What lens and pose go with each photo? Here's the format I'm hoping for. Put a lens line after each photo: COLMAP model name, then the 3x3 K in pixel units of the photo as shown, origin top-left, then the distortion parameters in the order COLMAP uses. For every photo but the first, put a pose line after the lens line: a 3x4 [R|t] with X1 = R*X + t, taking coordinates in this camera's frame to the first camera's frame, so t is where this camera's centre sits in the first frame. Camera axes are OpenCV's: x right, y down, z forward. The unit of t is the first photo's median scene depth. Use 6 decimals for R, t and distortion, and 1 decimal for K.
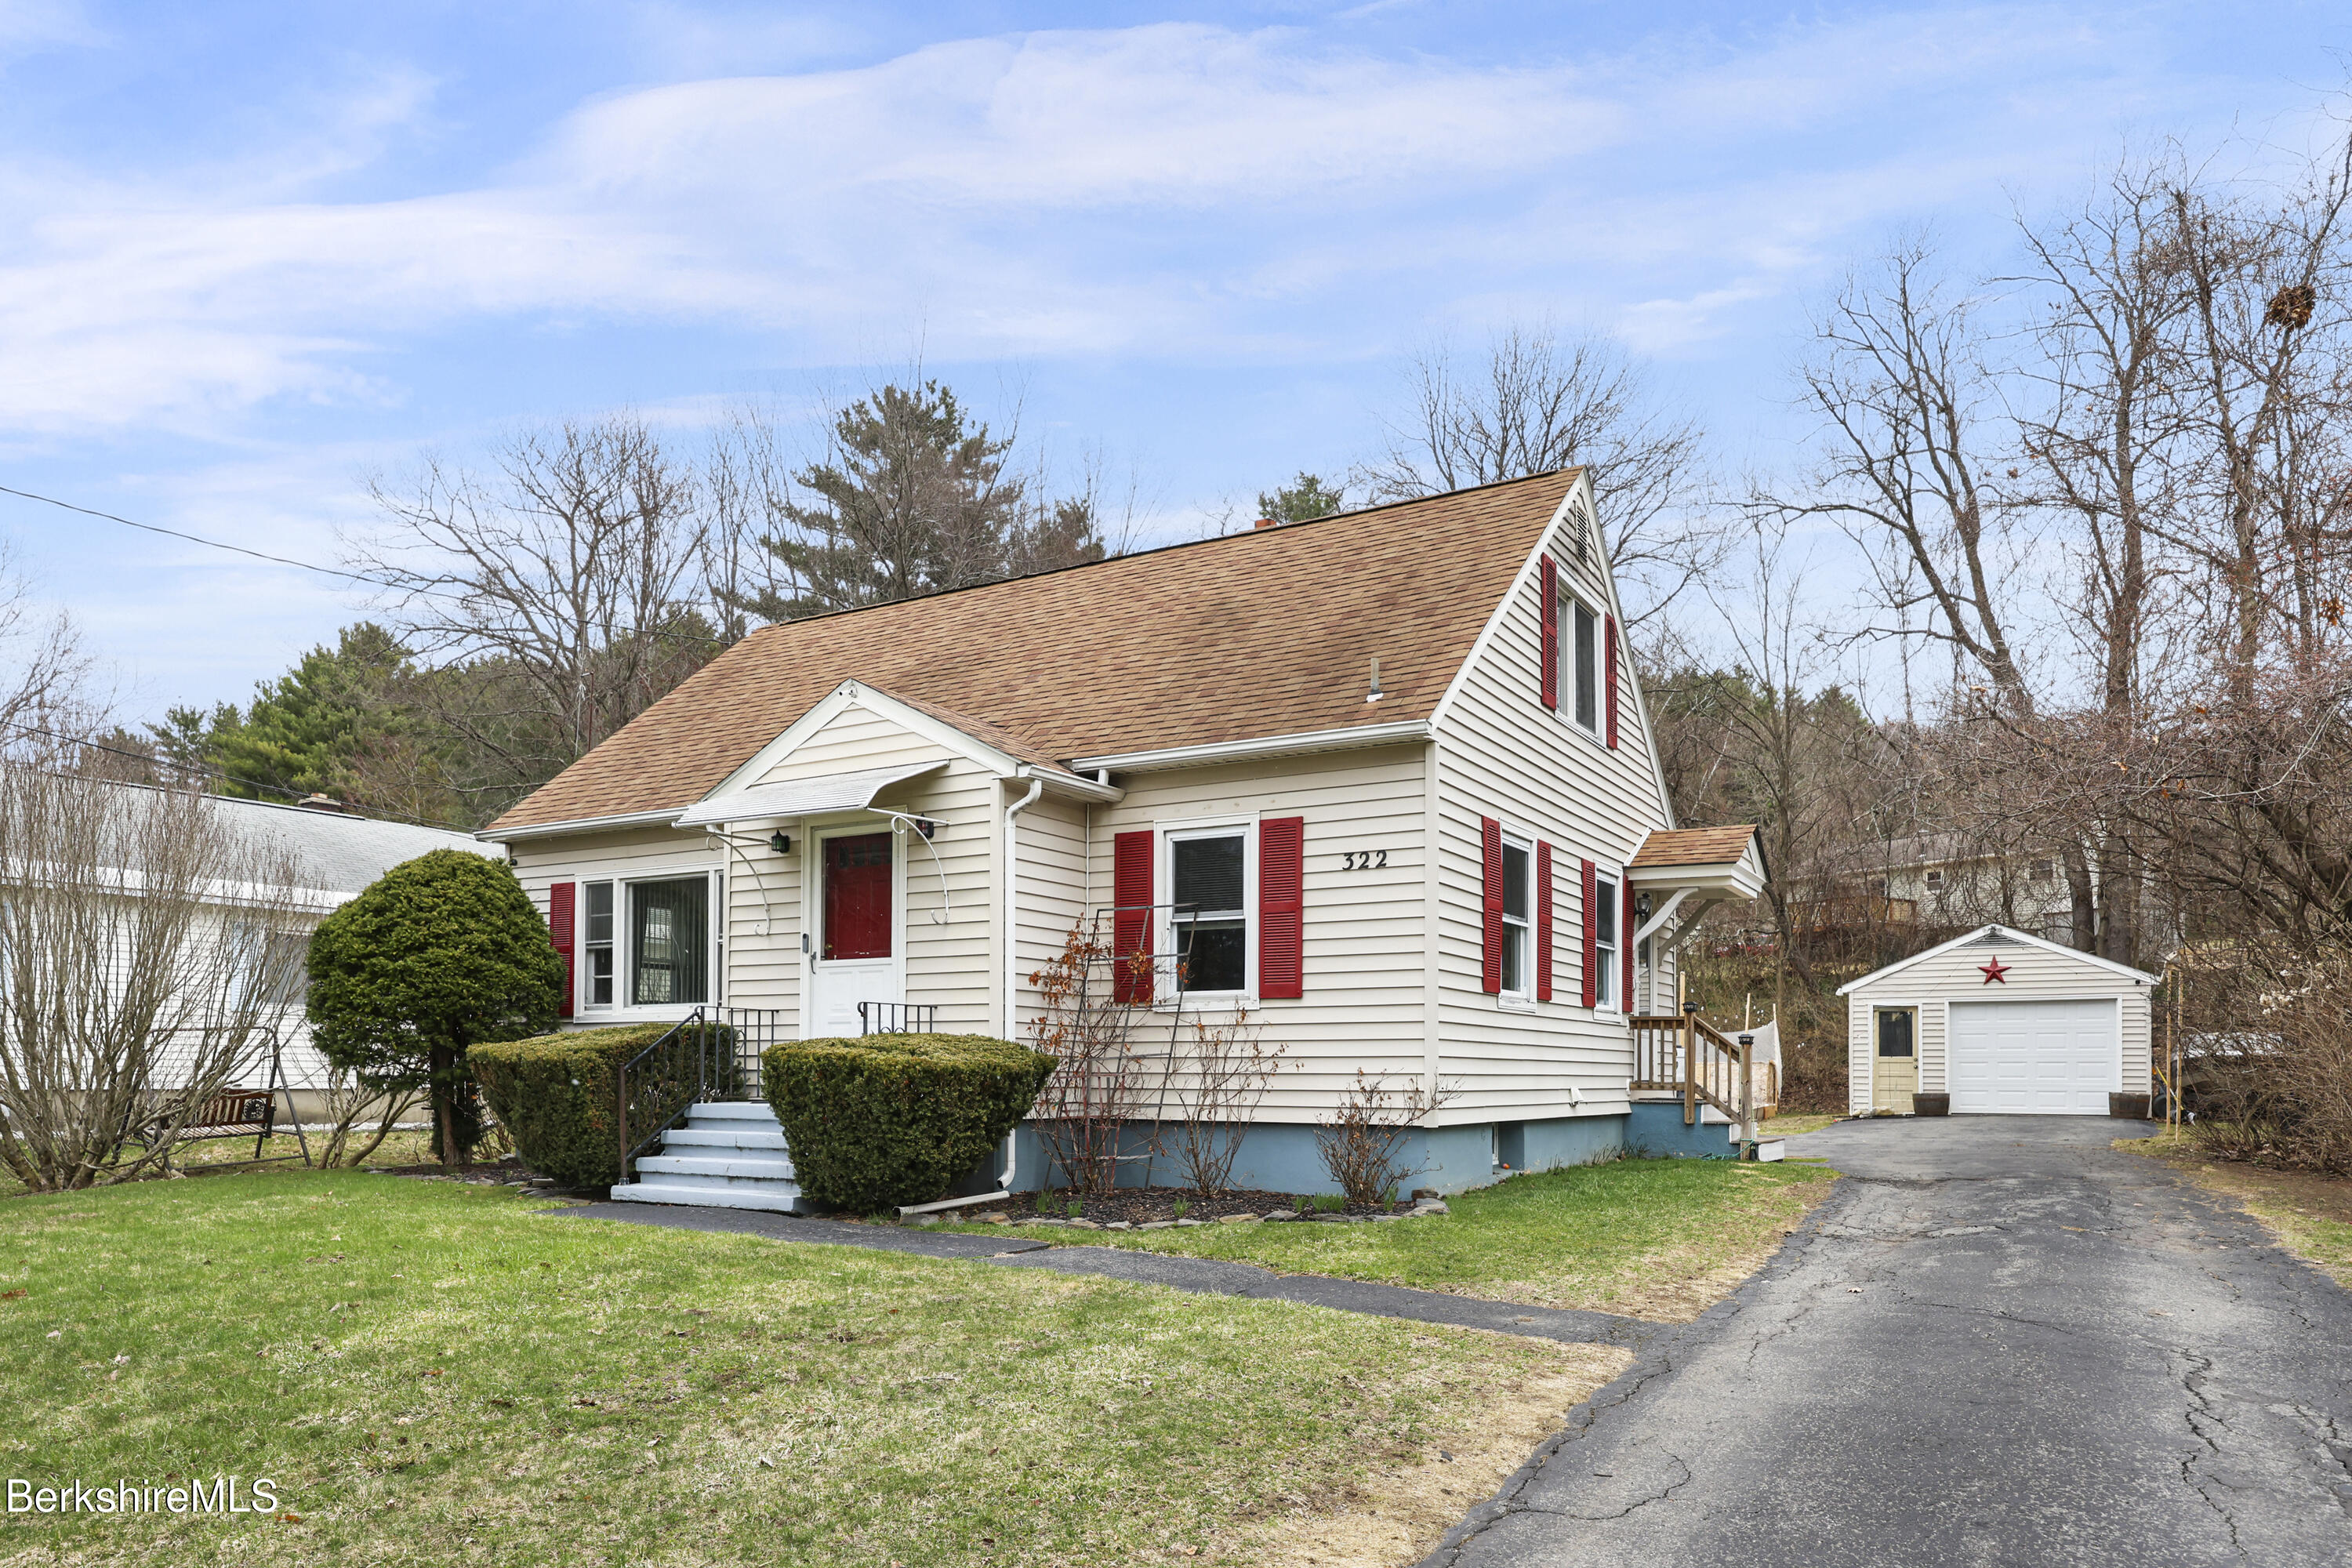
lens RADIAL K [[1557.1, 0, 1194.0], [0, 1557.1, 1047.4], [0, 0, 1]] dist [0.005090, -0.004064]
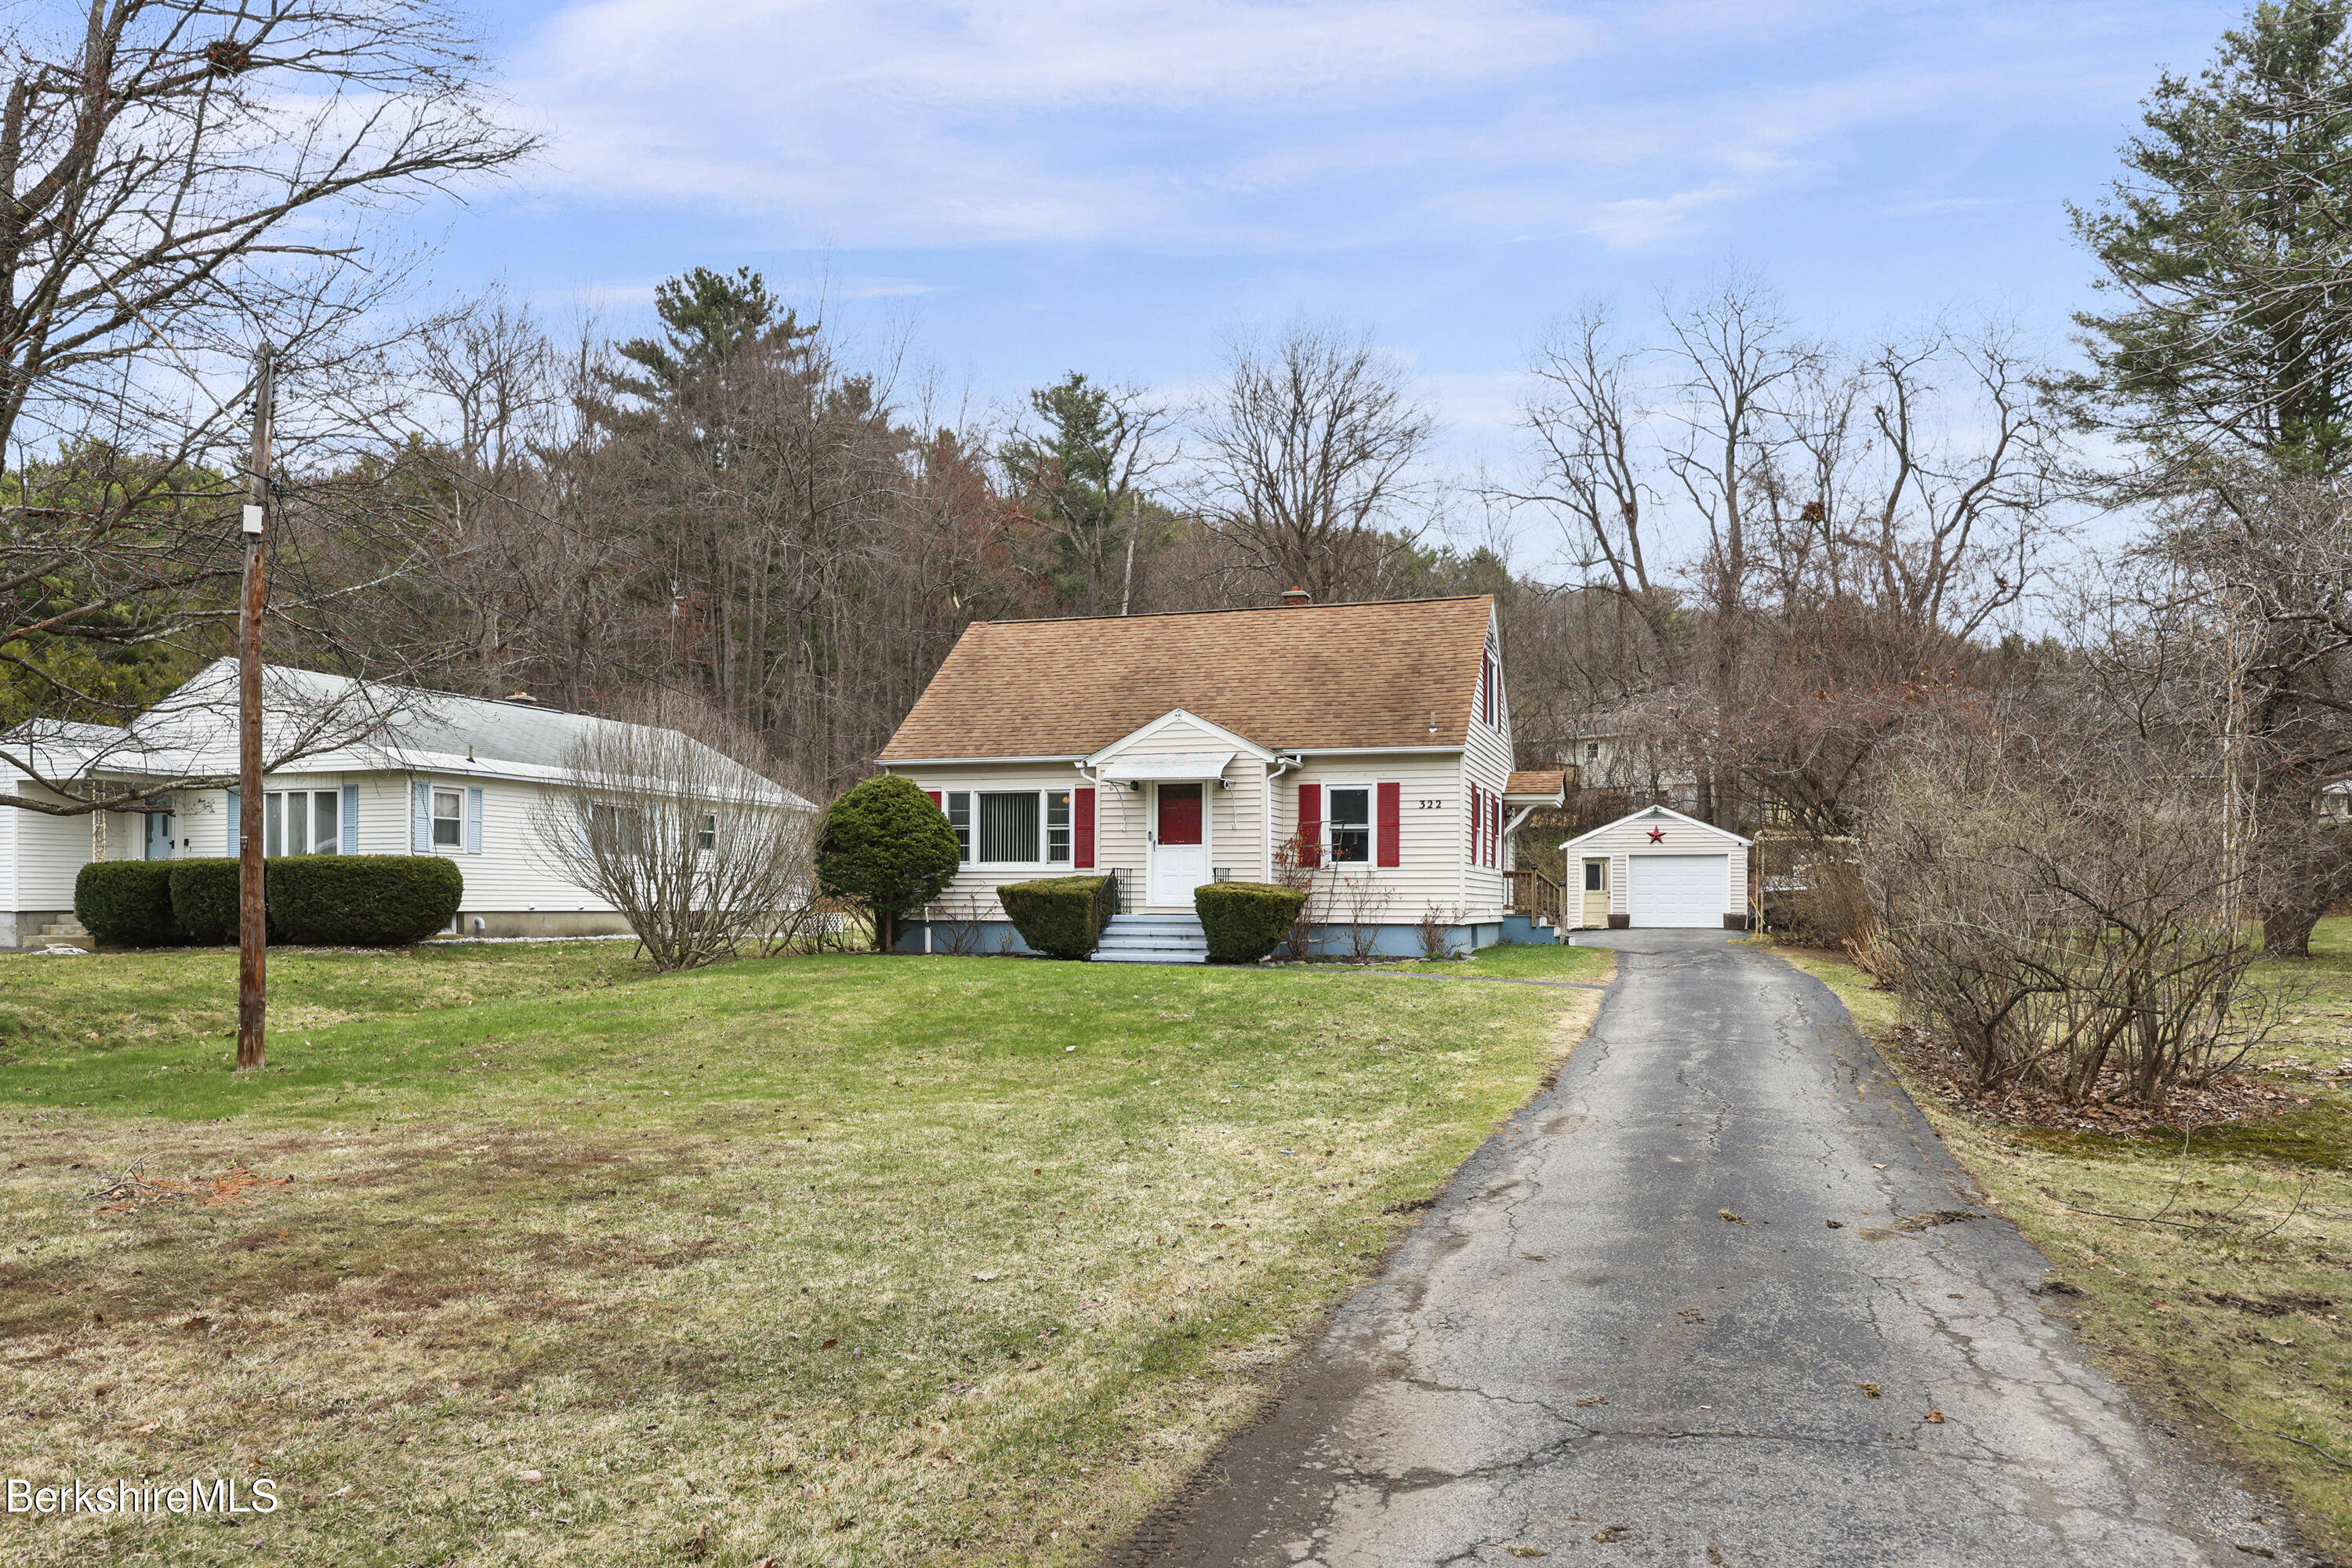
lens RADIAL K [[1690.1, 0, 1163.5], [0, 1690.1, 862.4], [0, 0, 1]] dist [0.002428, 0.016415]
pose [[0.975658, 0.006397, 0.219205, -0.643230], [-0.005087, 0.999966, -0.006538, -0.016656], [-0.219240, 0.005263, 0.975657, -1.029315]]
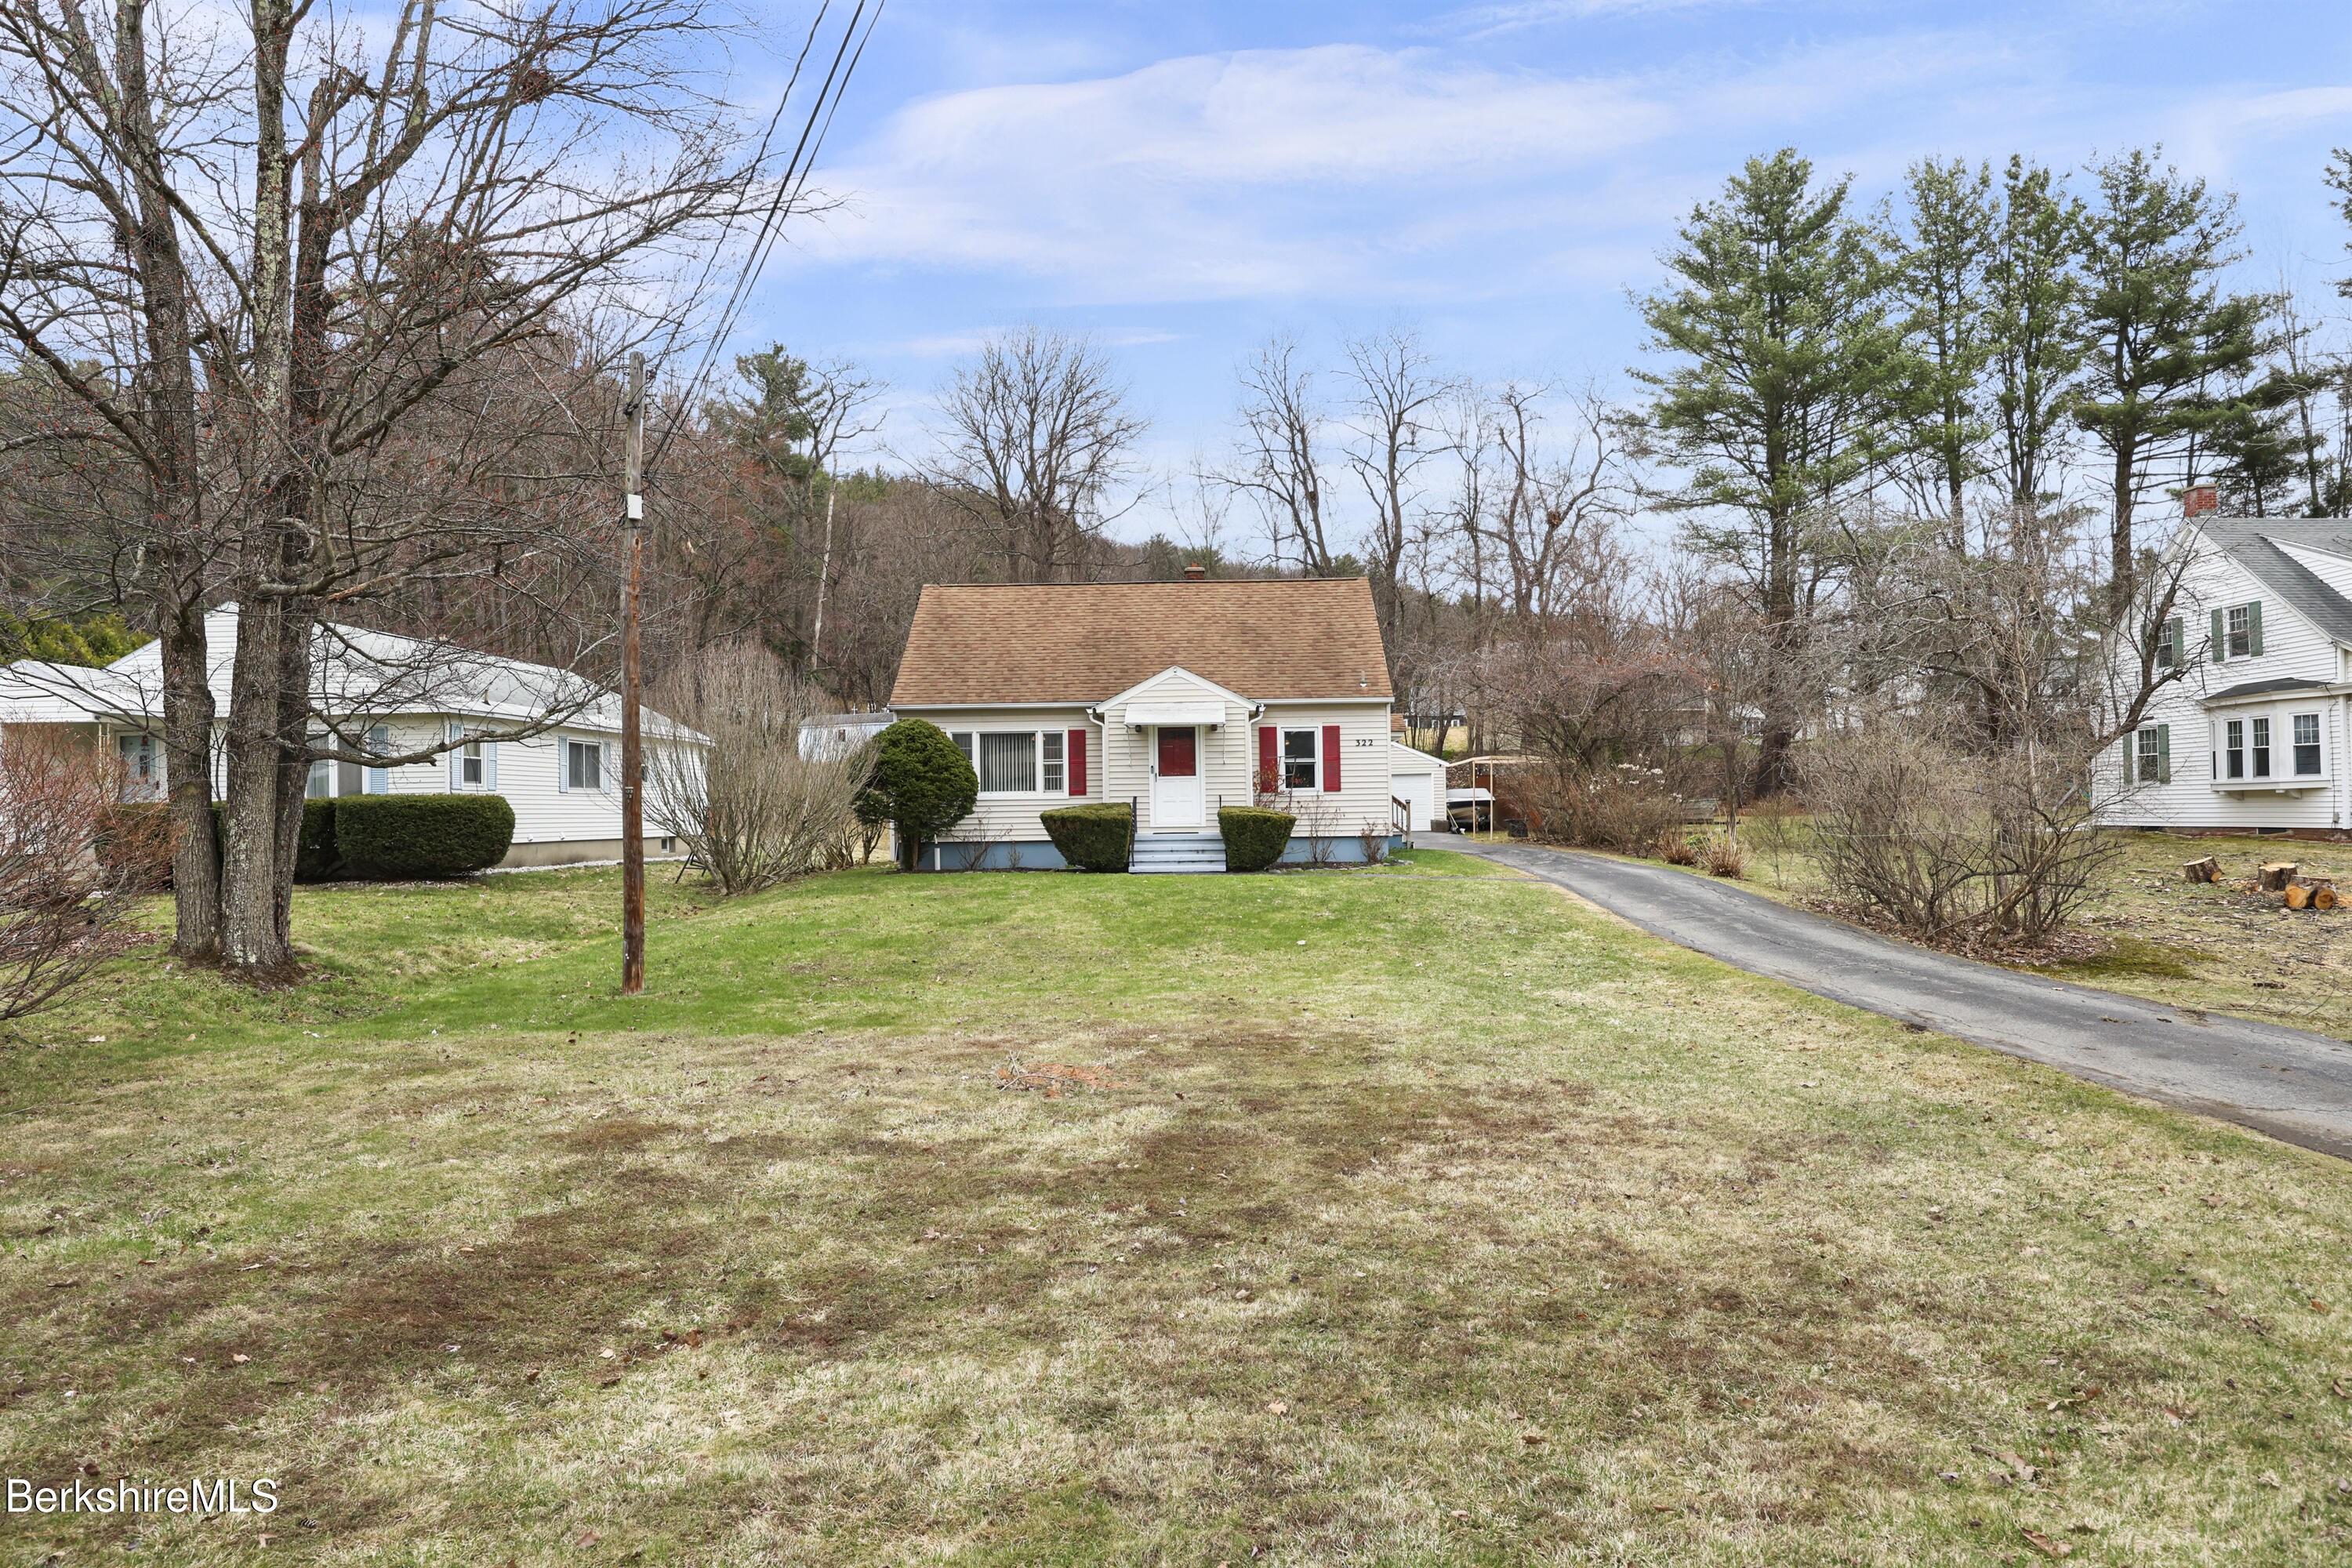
lens RADIAL K [[1480.6, 0, 1165.7], [0, 1480.6, 793.9], [0, 0, 1]] dist [-0.001306, -0.001292]
pose [[0.863700, -0.010535, 0.503896, -1.274803], [0.008363, 0.999943, 0.006572, -0.039092], [-0.503936, -0.001462, 0.863740, -0.932555]]
